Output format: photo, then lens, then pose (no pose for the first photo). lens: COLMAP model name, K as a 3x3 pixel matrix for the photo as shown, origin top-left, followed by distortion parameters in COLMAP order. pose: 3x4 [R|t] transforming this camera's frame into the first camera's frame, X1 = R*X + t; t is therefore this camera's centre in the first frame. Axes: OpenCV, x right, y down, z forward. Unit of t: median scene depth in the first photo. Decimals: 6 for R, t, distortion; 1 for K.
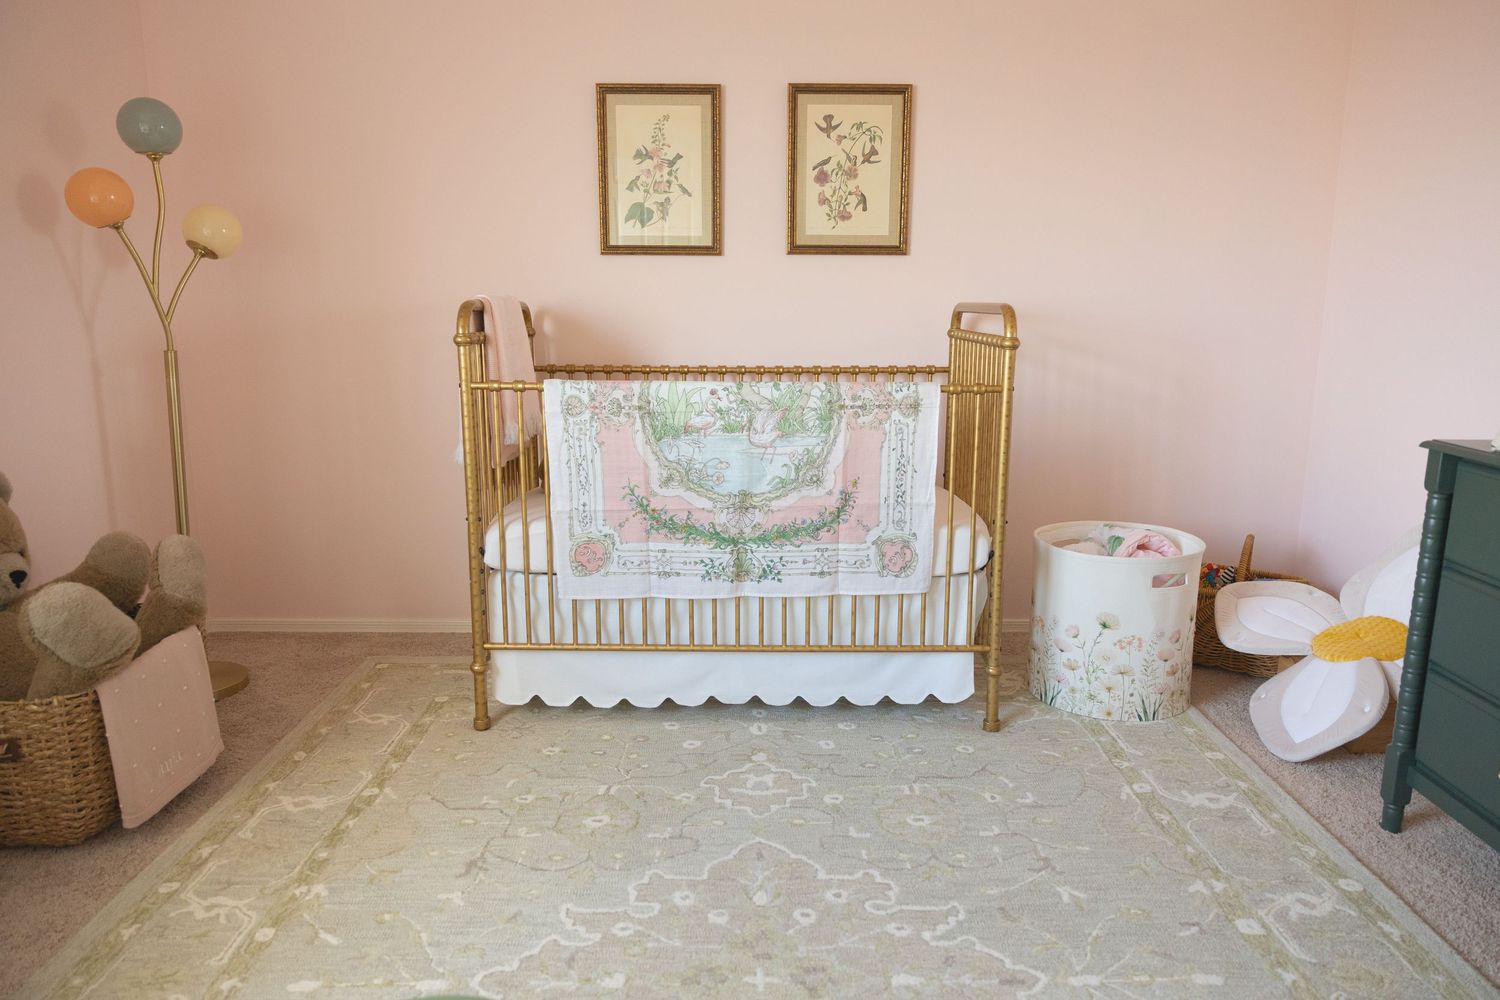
lens RADIAL K [[1007.8, 0, 756.7], [0, 1007.8, 500.6], [0, 0, 1]] dist [-0.006246, 0.000168]
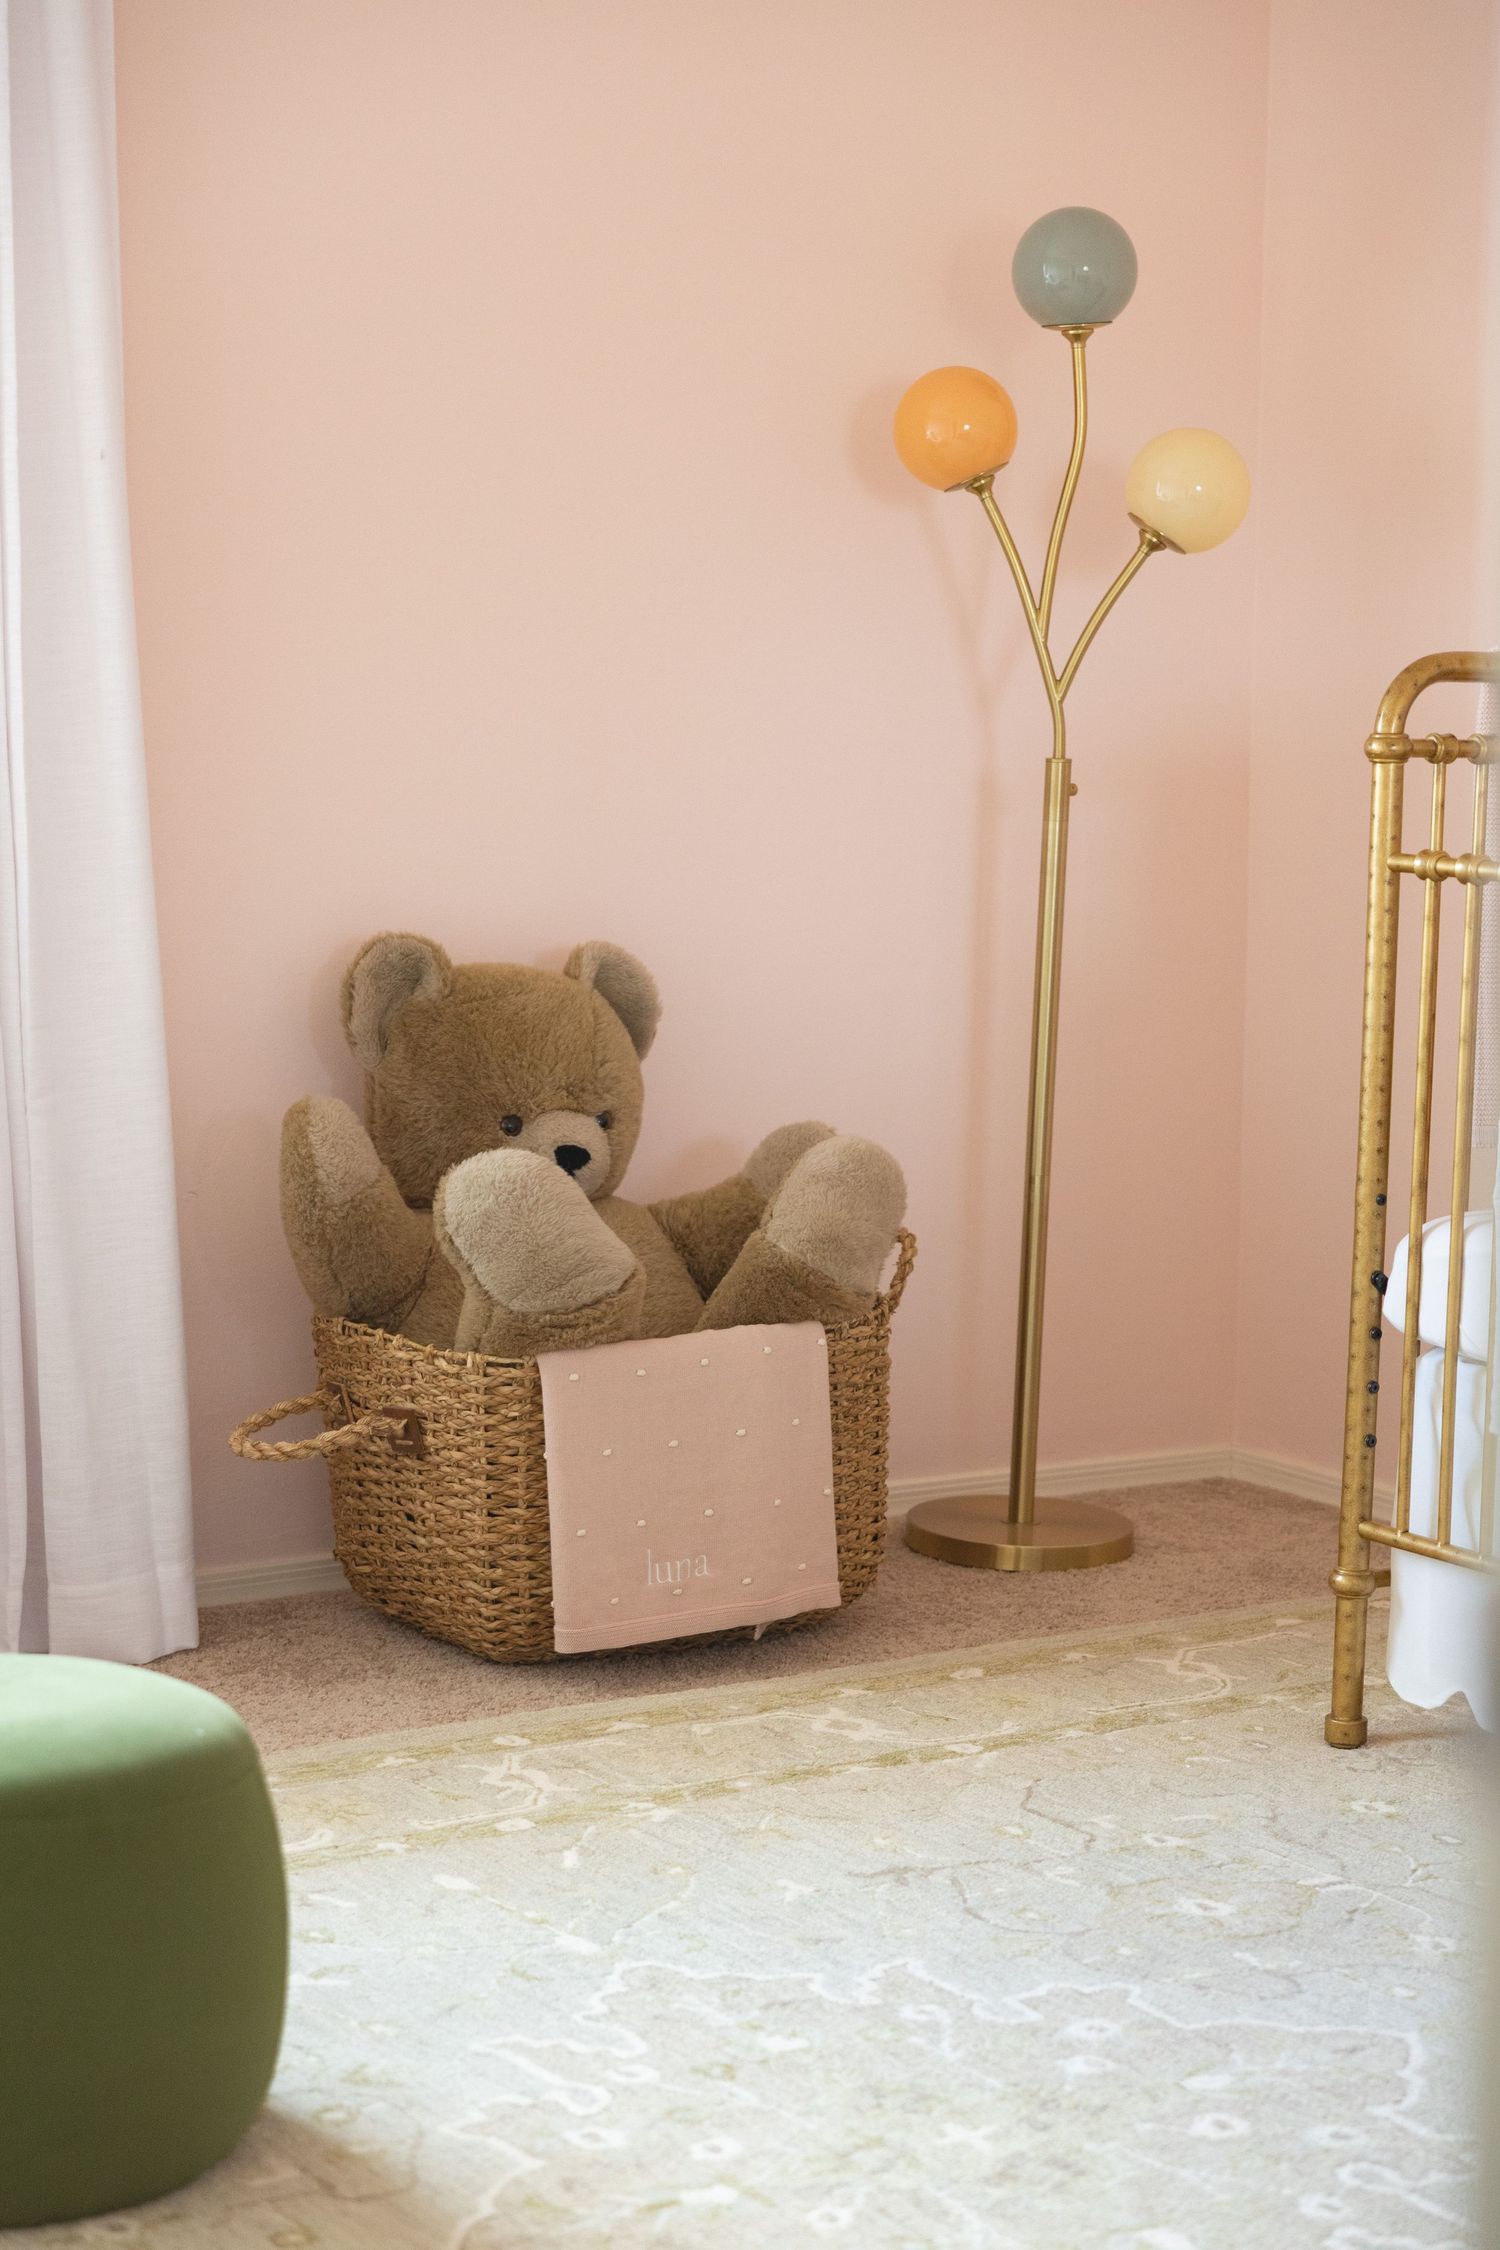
lens RADIAL K [[4257.5, 0, 733.2], [0, 4257.5, 1114.3], [0, 0, 1]] dist [0.029700, 0.000000]
pose [[0.537019, 0.101434, -0.837450, 3.485226], [-0.178250, 0.983973, 0.004878, 0.080915], [0.824523, 0.146656, 0.546493, -0.454831]]
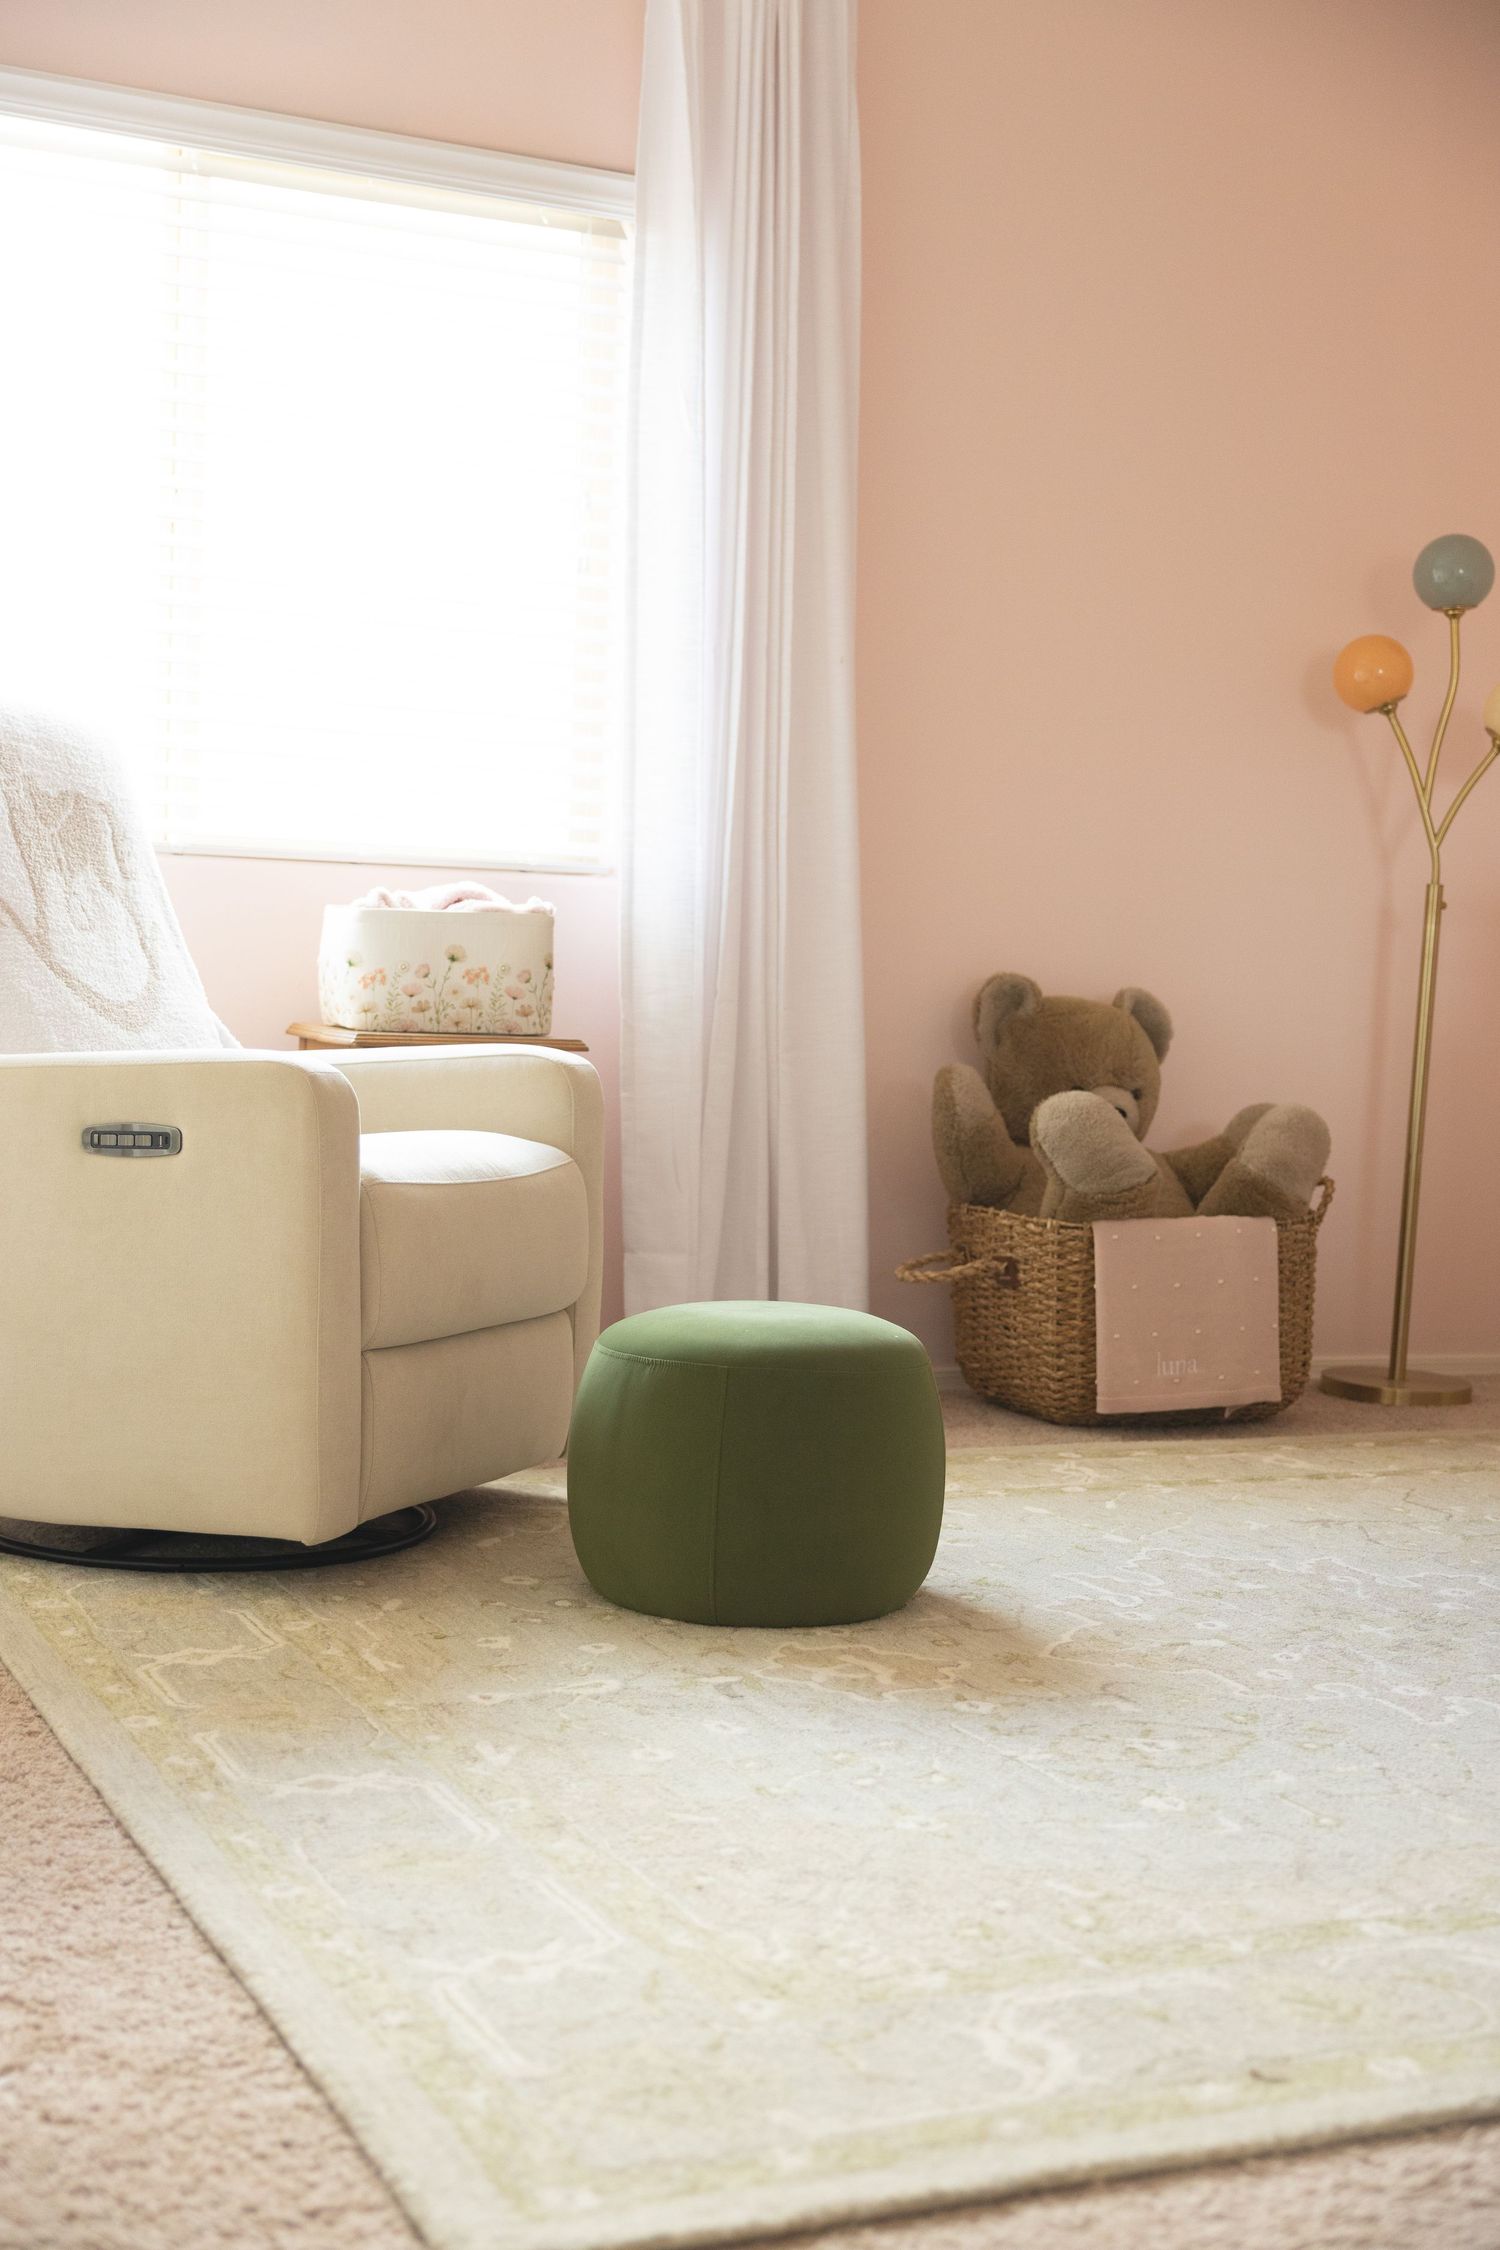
lens RADIAL K [[2745.9, 0, 747.6], [0, 2745.9, 1120.1], [0, 0, 1]] dist [-0.001201, 0.000000]
pose [[0.398331, 0.053645, -0.915672, 3.626800], [-0.217380, 0.975369, -0.037421, 0.684886], [0.891111, 0.213955, 0.400181, -0.531907]]
